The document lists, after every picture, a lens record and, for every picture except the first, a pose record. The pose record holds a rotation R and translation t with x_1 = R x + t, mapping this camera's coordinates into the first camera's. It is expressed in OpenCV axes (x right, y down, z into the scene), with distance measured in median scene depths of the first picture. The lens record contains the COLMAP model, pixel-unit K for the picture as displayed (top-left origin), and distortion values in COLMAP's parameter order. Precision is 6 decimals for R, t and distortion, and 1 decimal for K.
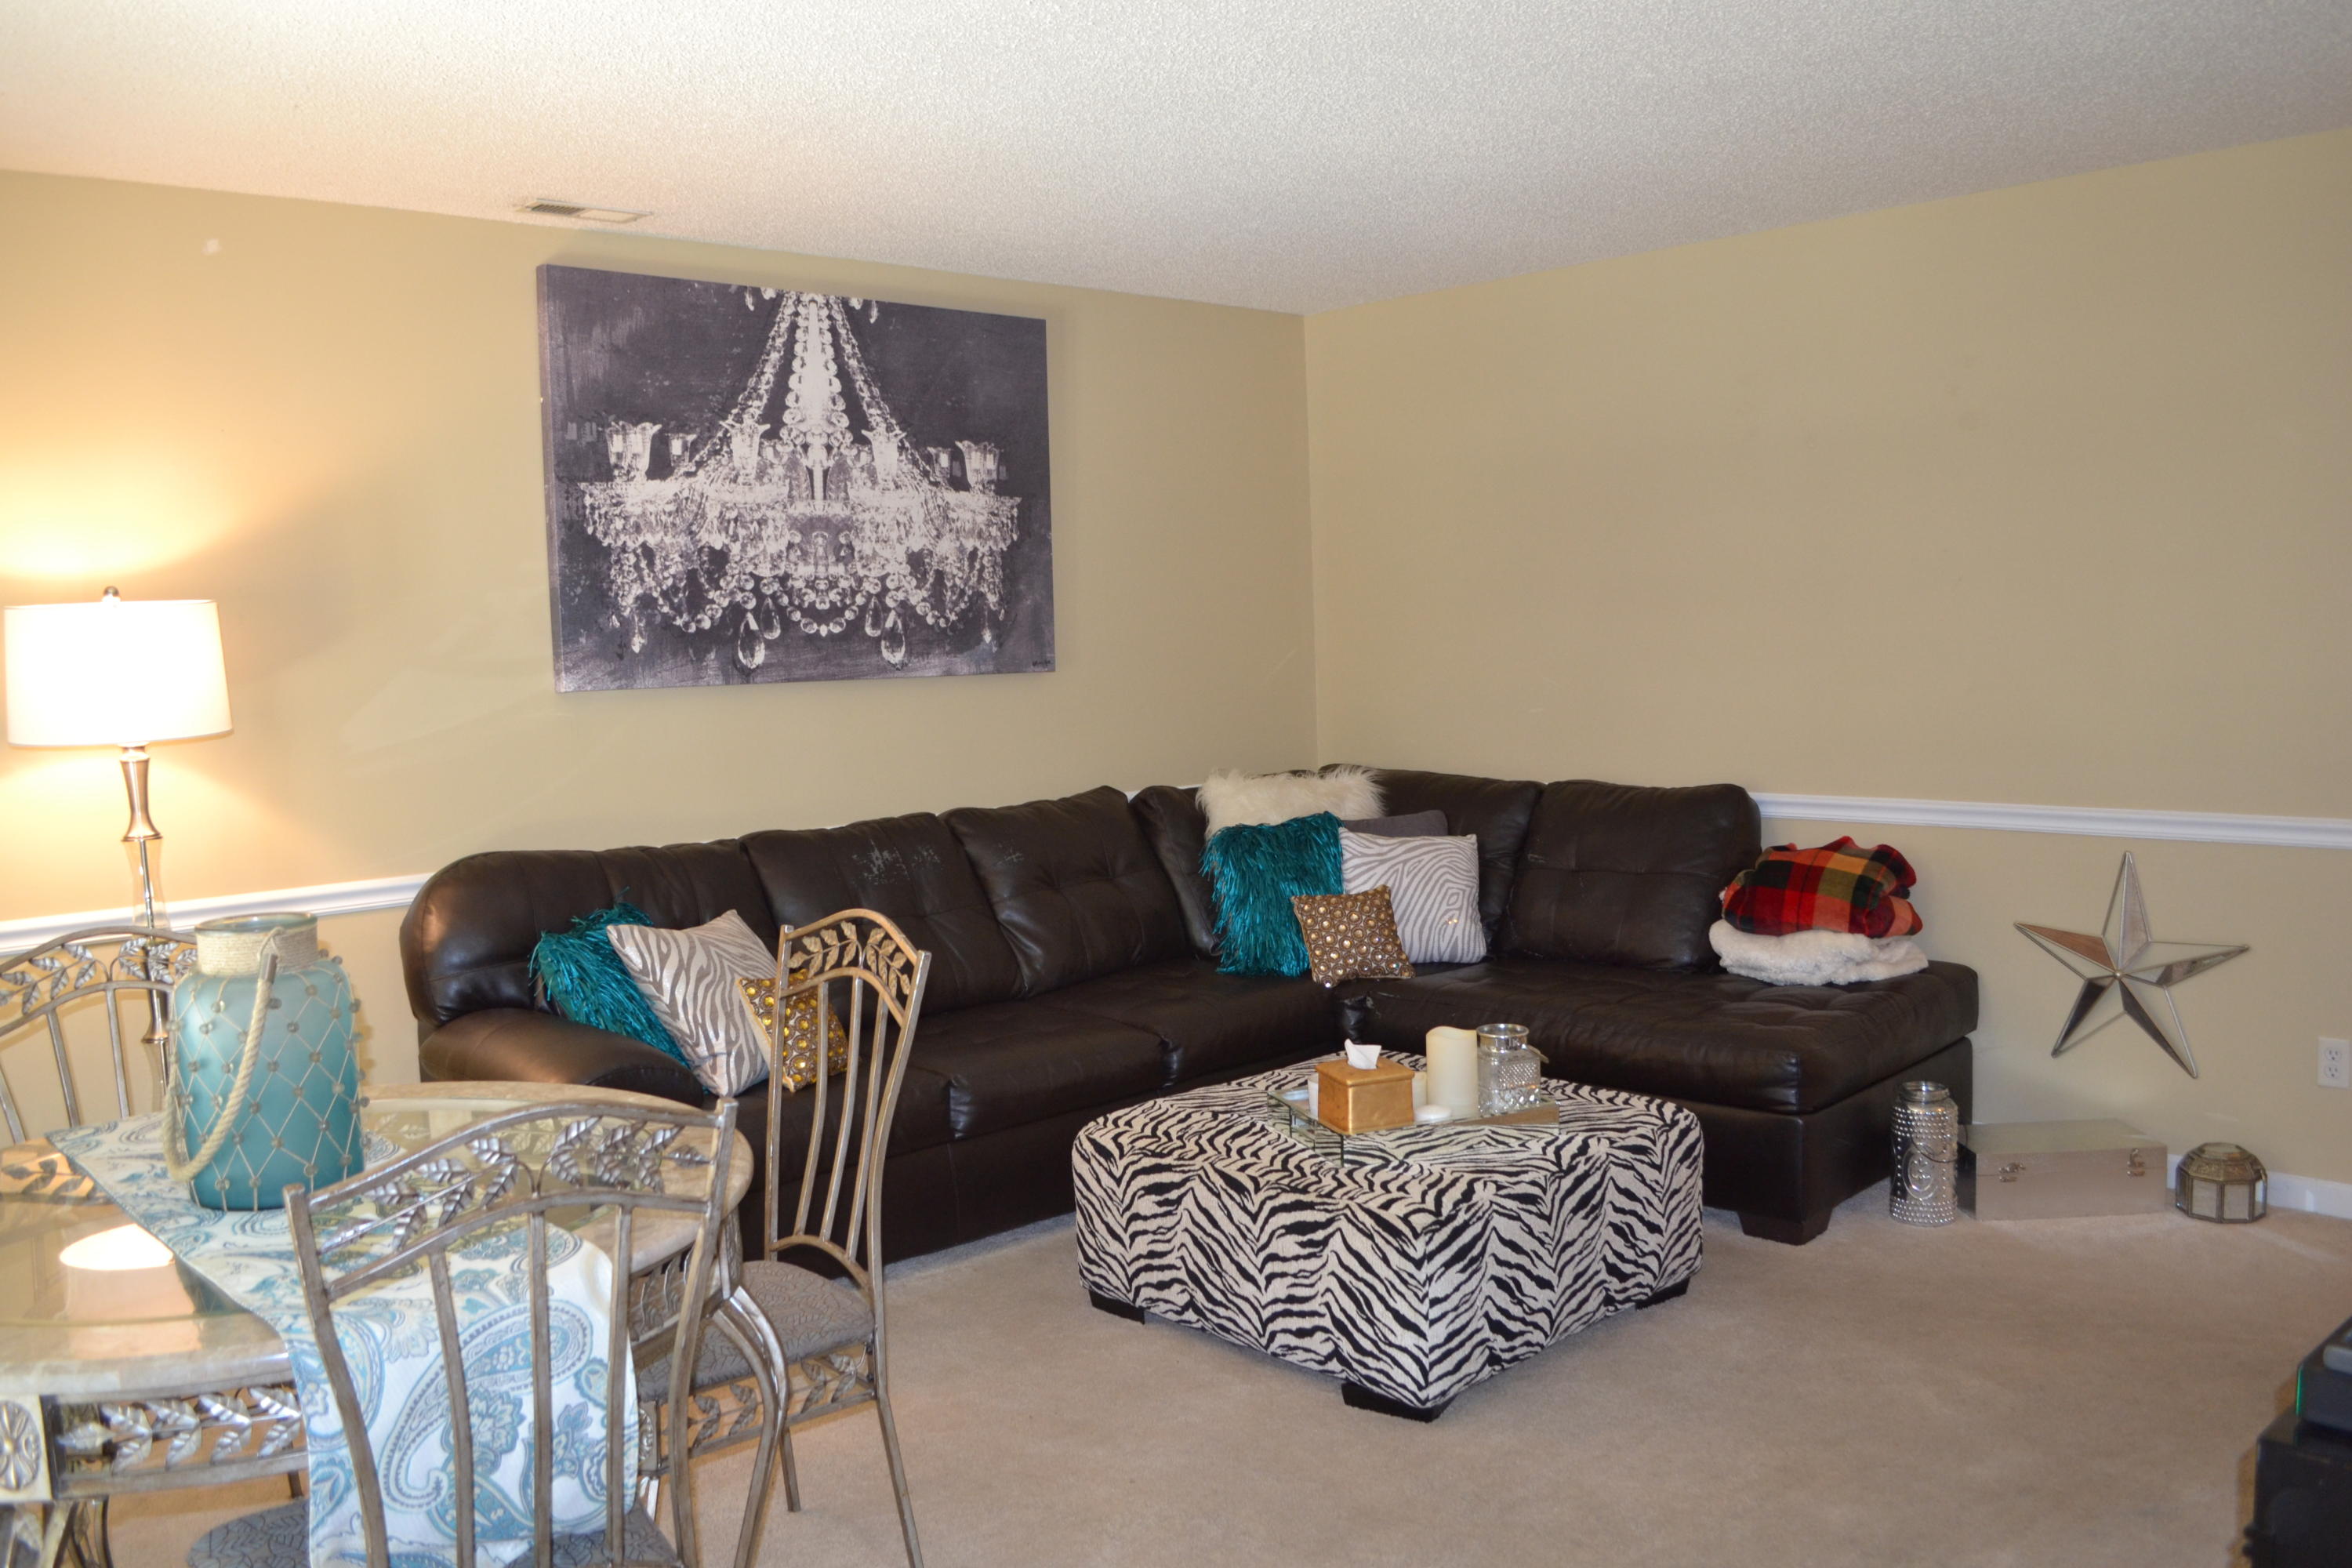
lens RADIAL K [[1871.8, 0, 1177.1], [0, 1871.8, 784.5], [0, 0, 1]] dist [-0.085066, 0.010069]
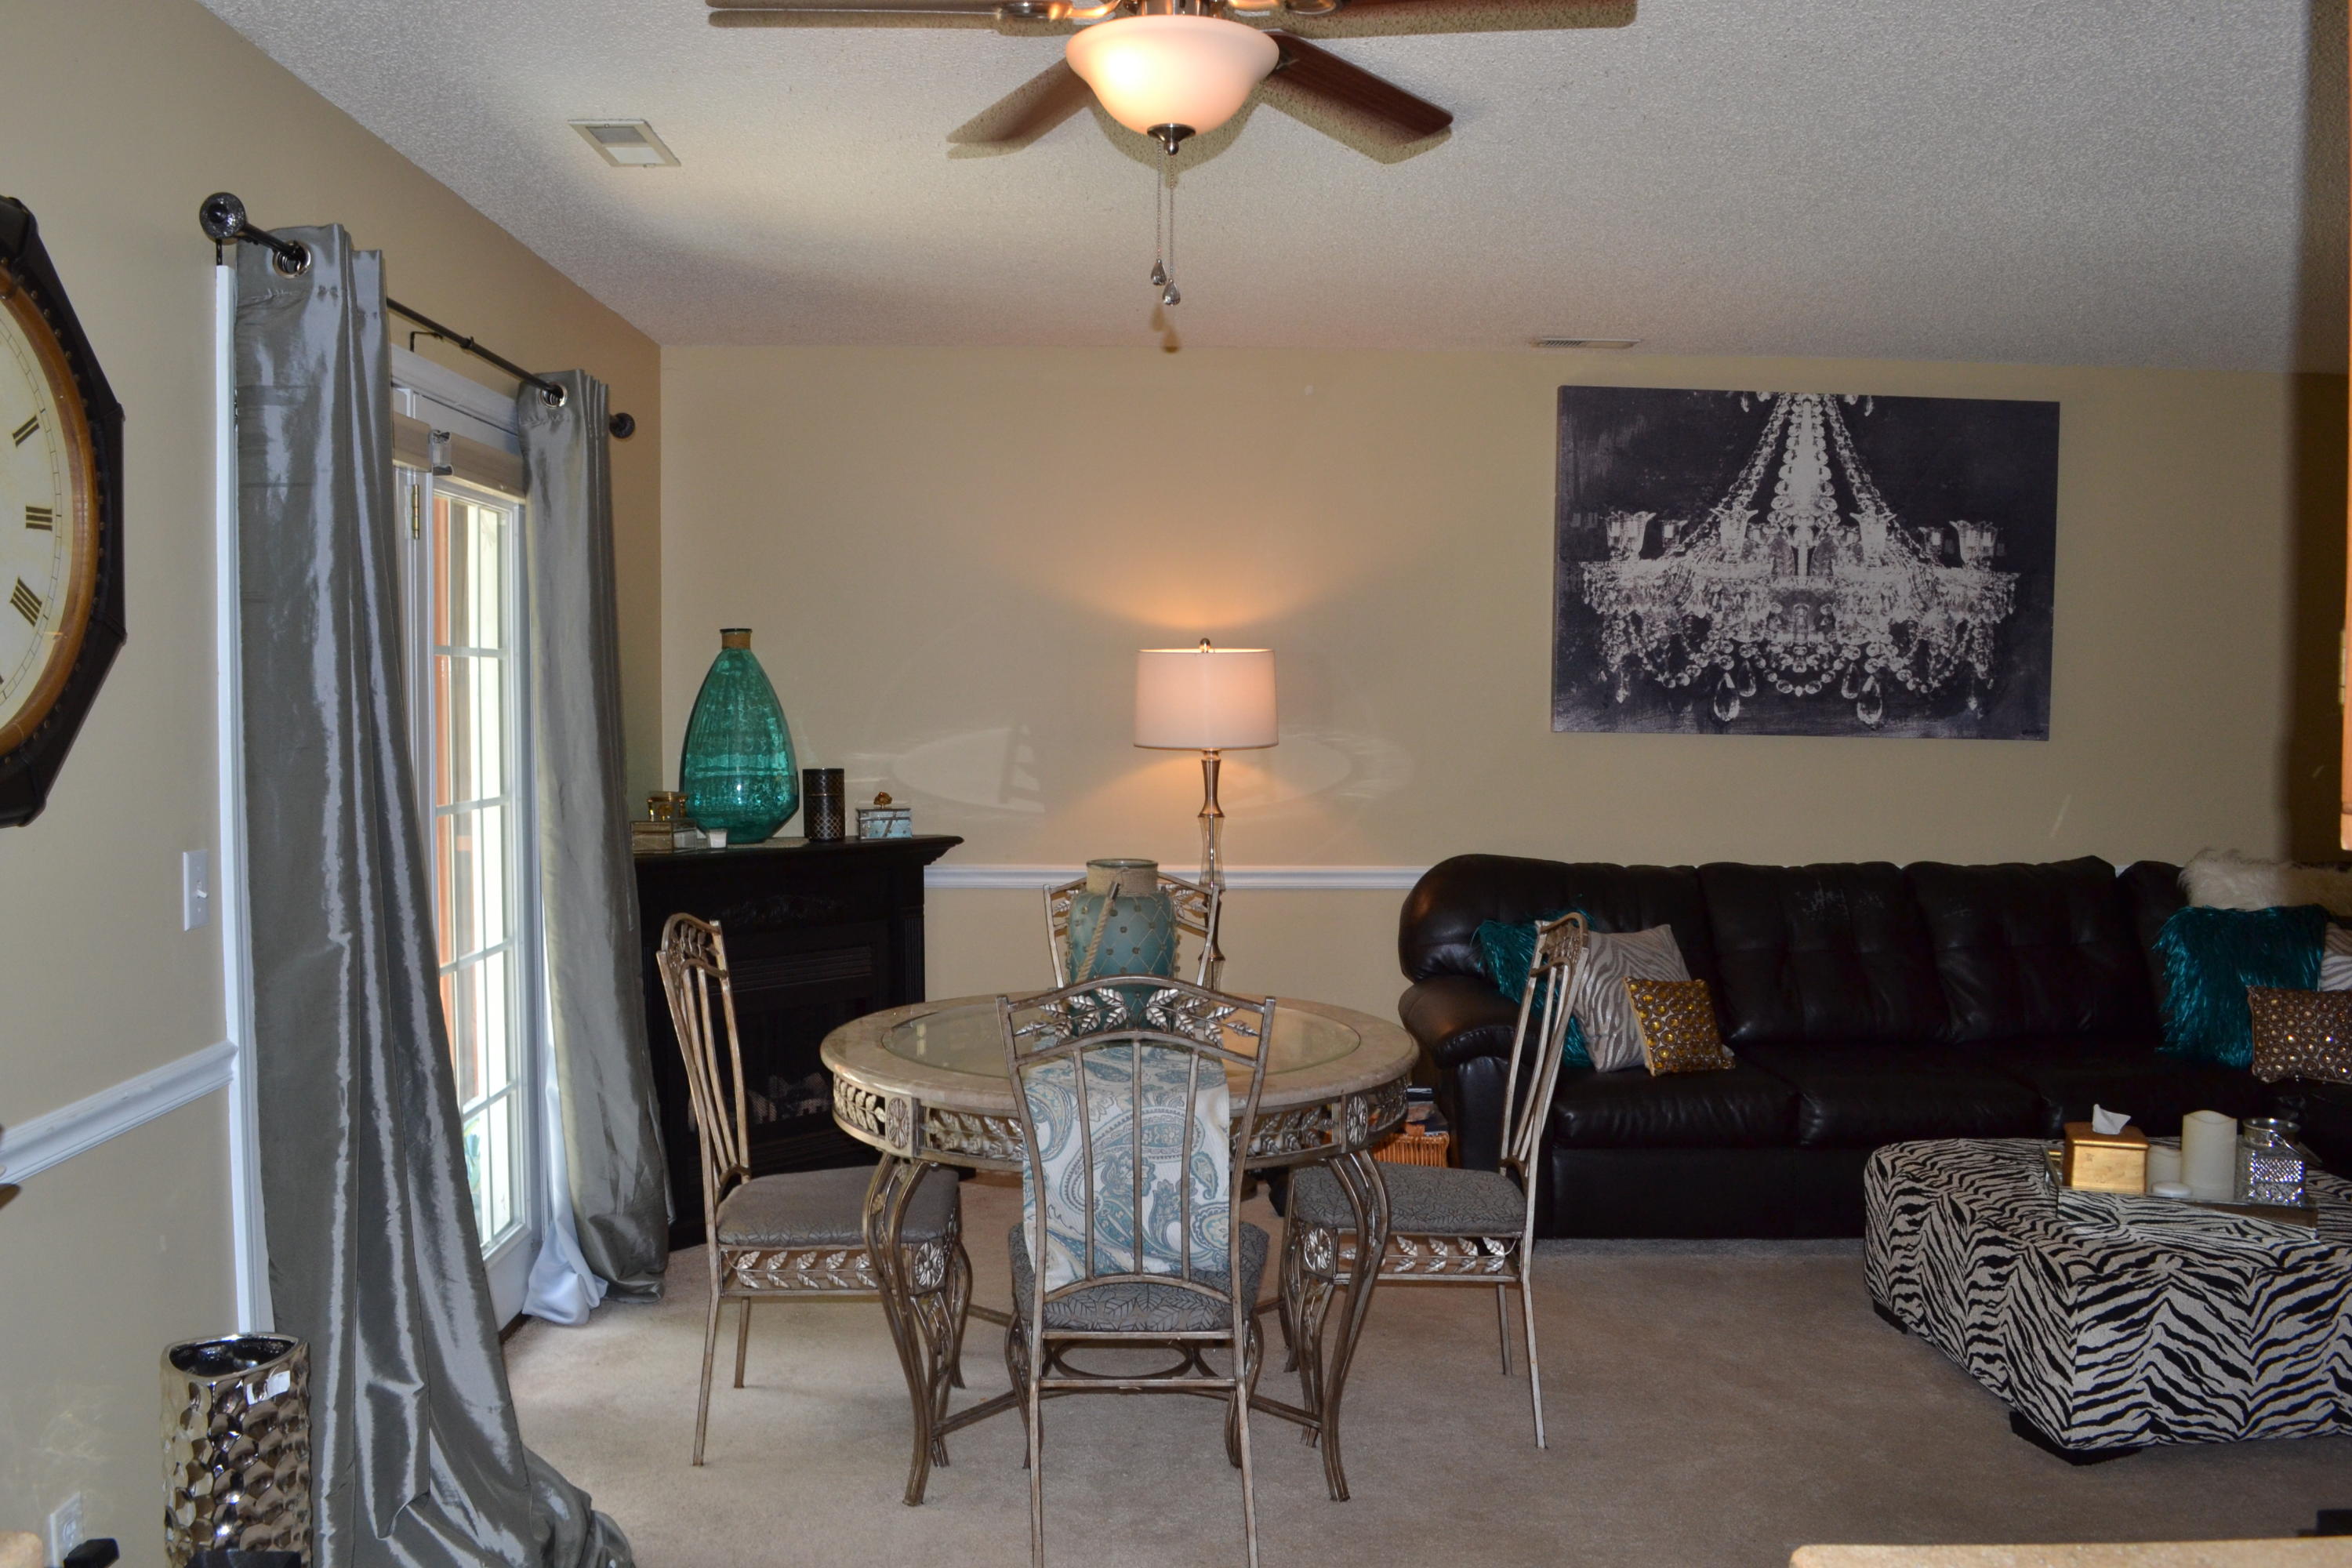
lens RADIAL K [[1871.8, 0, 1175.7], [0, 1871.8, 785.1], [0, 0, 1]] dist [-0.085066, 0.010069]
pose [[0.759317, 0.075433, -0.646334, 0.273688], [-0.087749, 0.996056, 0.013161, -0.008574], [0.644777, 0.046722, 0.762941, -0.102028]]
